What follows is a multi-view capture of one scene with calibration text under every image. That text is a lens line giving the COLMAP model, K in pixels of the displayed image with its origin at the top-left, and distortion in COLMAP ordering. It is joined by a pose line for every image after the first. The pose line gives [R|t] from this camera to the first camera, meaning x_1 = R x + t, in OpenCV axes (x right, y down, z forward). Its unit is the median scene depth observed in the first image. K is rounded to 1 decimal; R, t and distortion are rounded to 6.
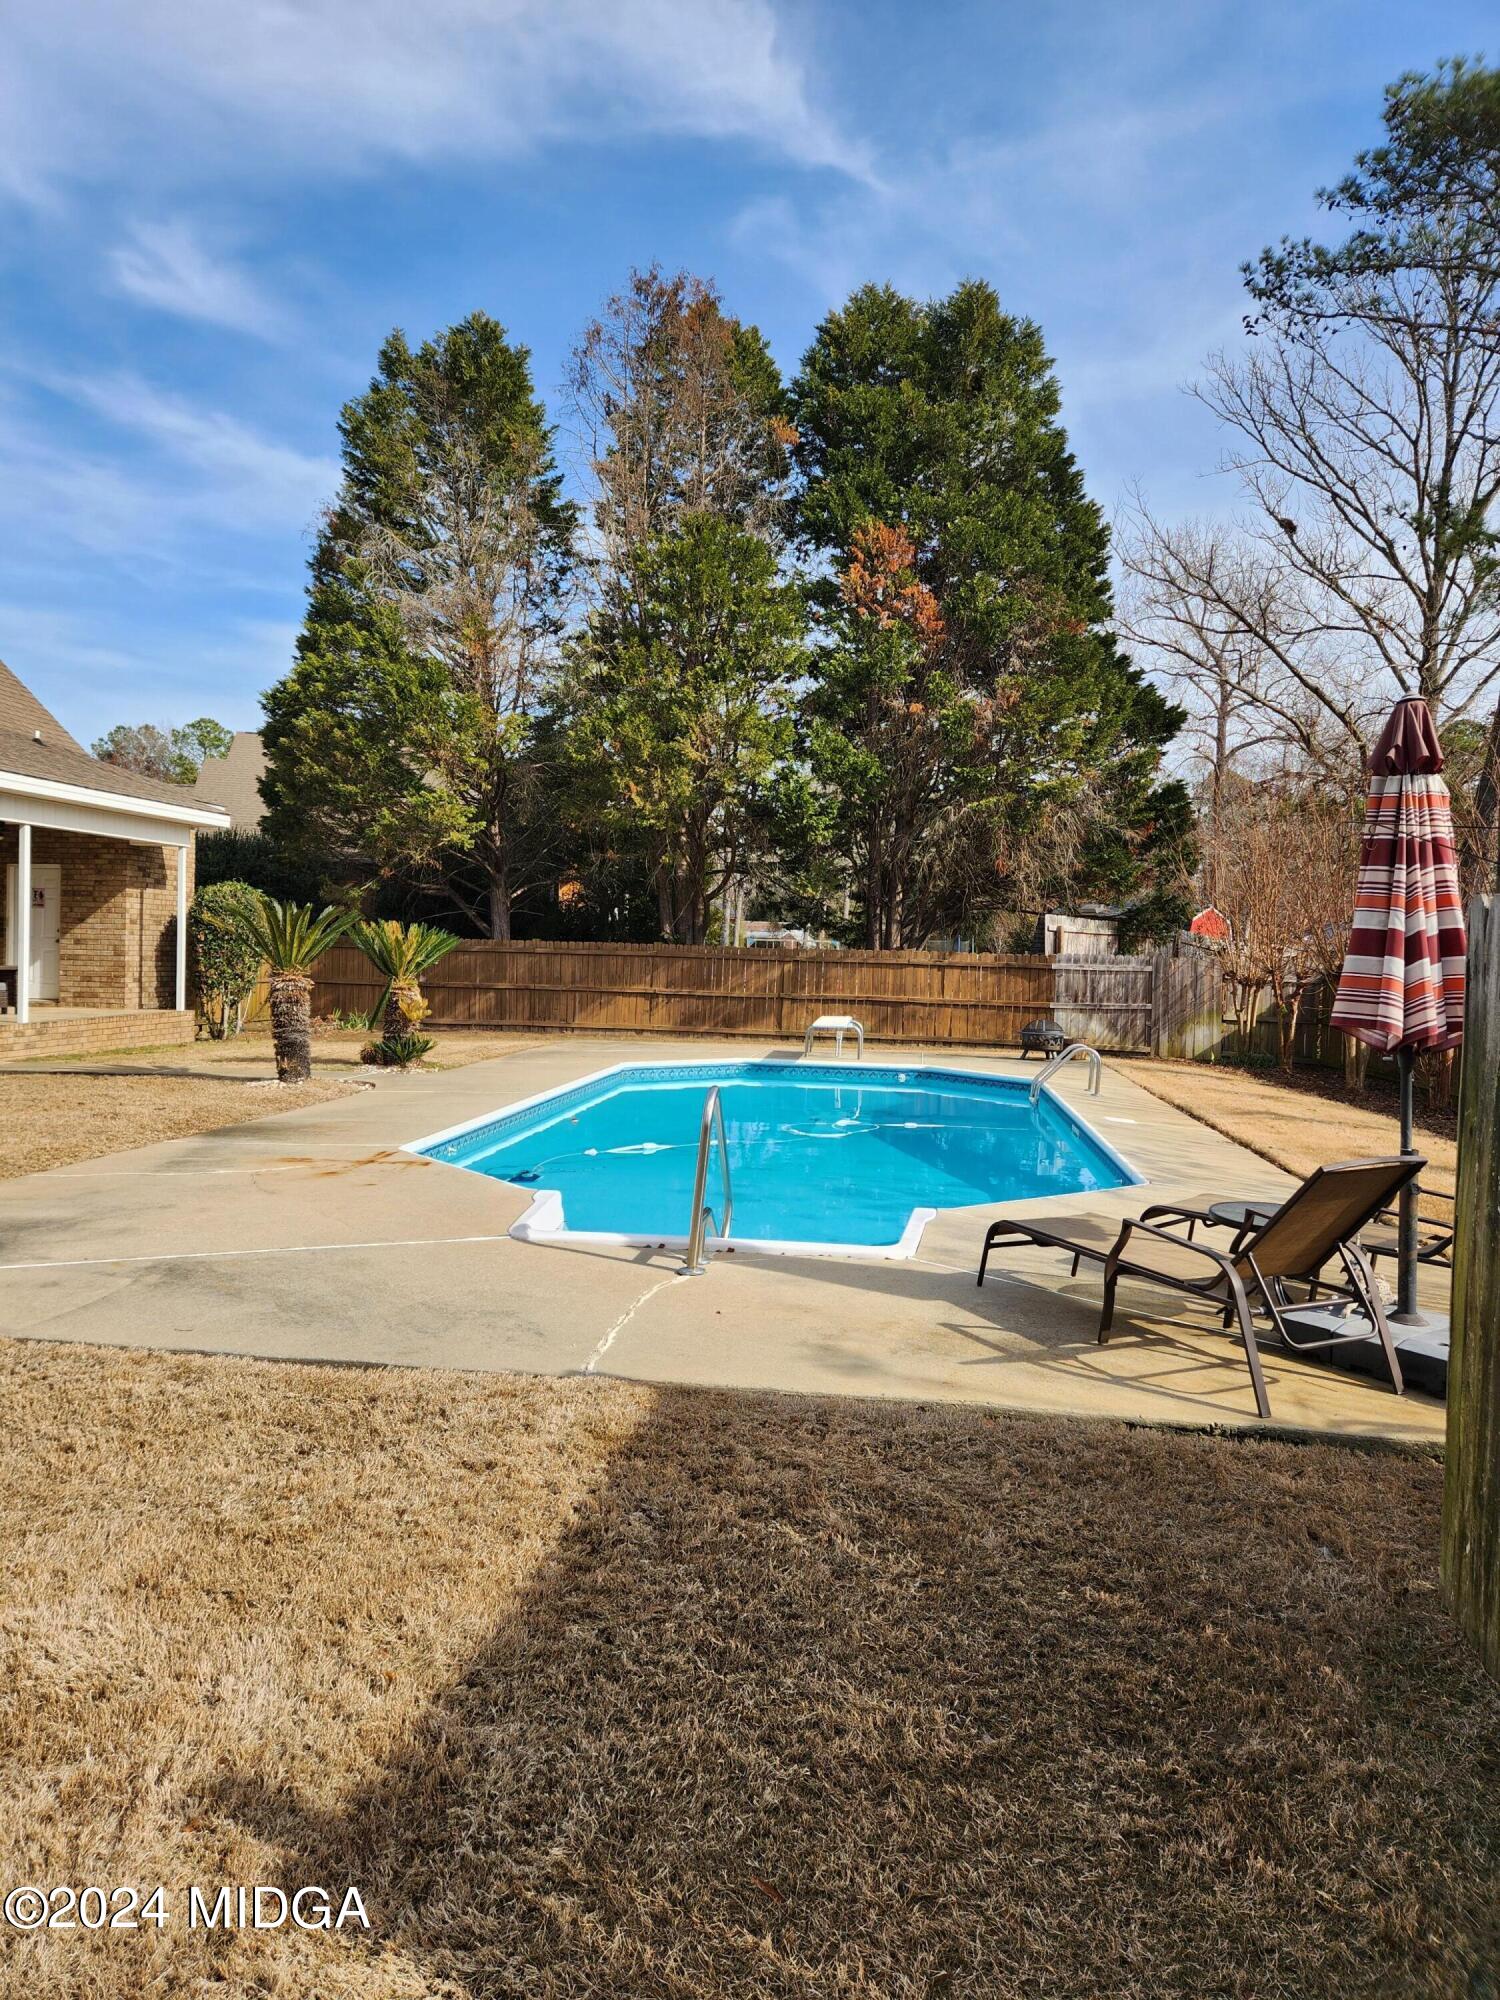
lens RADIAL K [[1322.3, 0, 756.8], [0, 1322.3, 998.4], [0, 0, 1]] dist [0.088873, -0.070744]
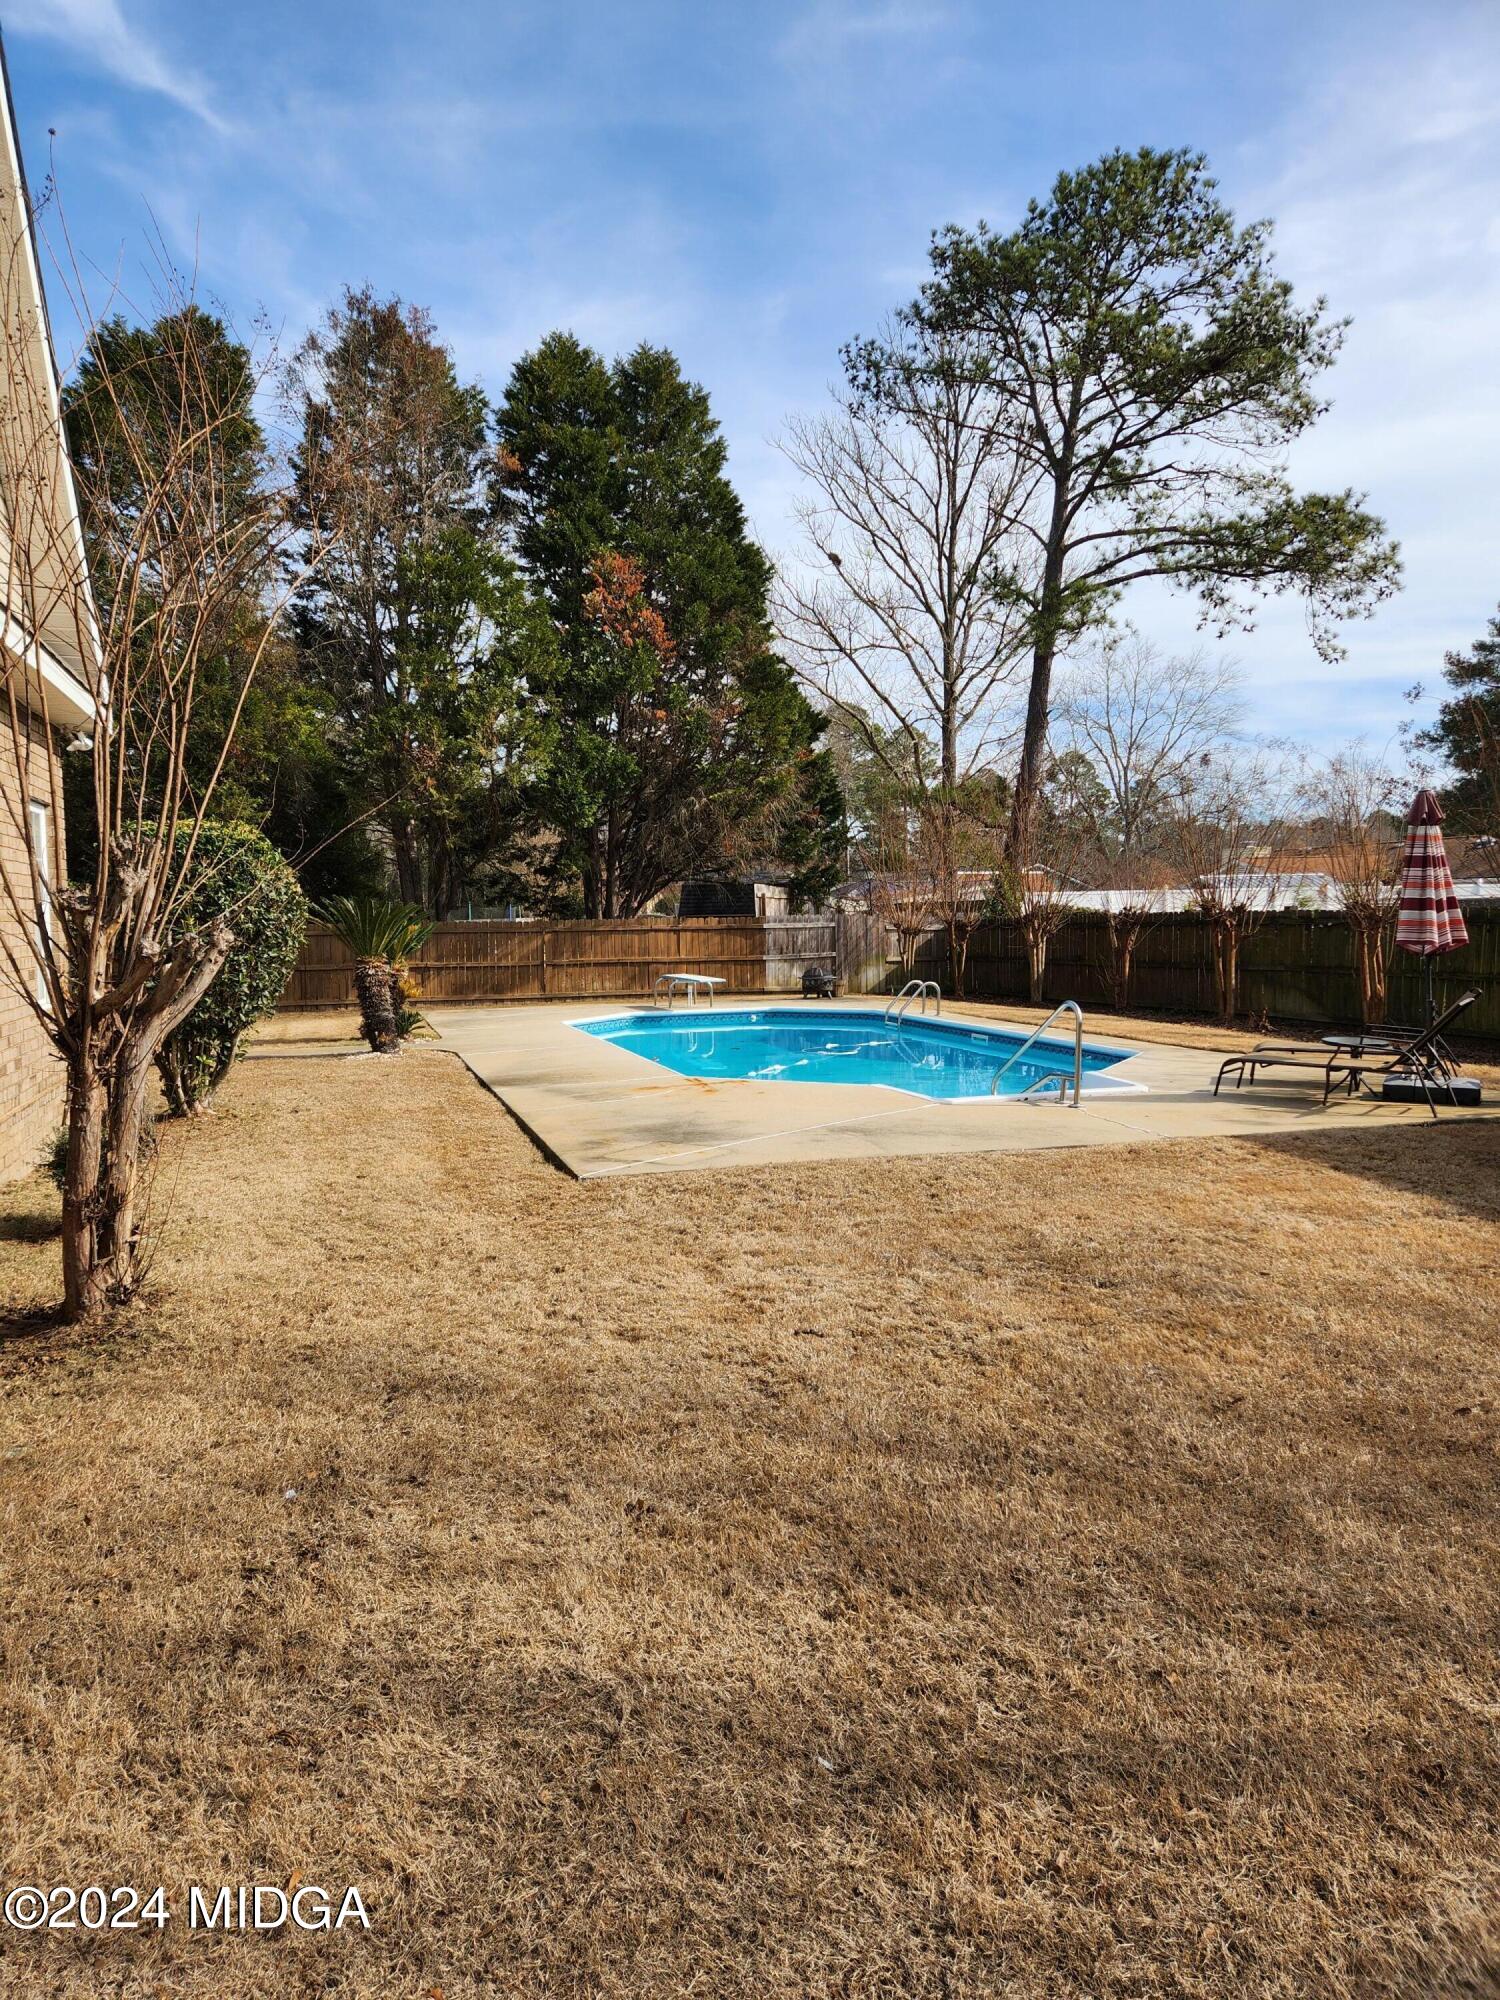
lens RADIAL K [[1322.3, 0, 743.7], [0, 1322.3, 993.4], [0, 0, 1]] dist [0.088873, -0.070744]
pose [[0.907957, -0.067147, 0.413649, -0.296341], [0.056727, 0.997688, 0.037439, -0.008578], [-0.415207, -0.010528, 0.909666, -0.105685]]
